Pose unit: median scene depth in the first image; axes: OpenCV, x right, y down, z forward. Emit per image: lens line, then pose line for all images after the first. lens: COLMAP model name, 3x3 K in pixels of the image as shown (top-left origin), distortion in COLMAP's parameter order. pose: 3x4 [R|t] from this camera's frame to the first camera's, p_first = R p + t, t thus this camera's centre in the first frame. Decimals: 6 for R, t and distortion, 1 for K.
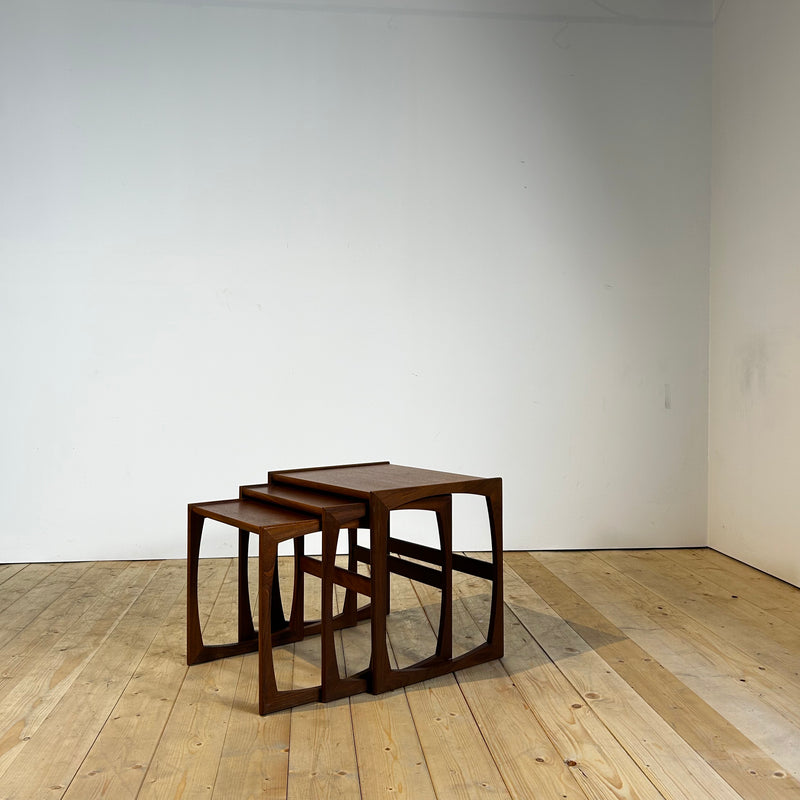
lens RADIAL K [[848.3, 0, 403.7], [0, 848.3, 396.8], [0, 0, 1]] dist [0.015818, 0.000000]
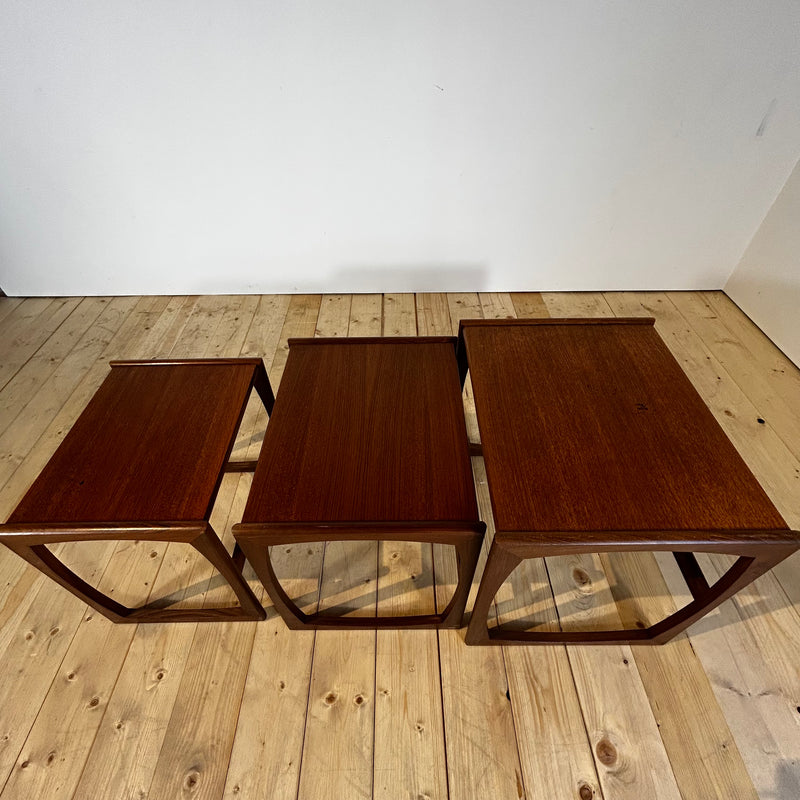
lens RADIAL K [[433.6, 0, 399.4], [0, 433.6, 395.3], [0, 0, 1]] dist [-0.004883, 0.003732]
pose [[0.995224, 0.061128, -0.076103, 0.038447], [0.008387, 0.723212, 0.690575, -0.162603], [0.097252, -0.687916, 0.719245, 0.882770]]
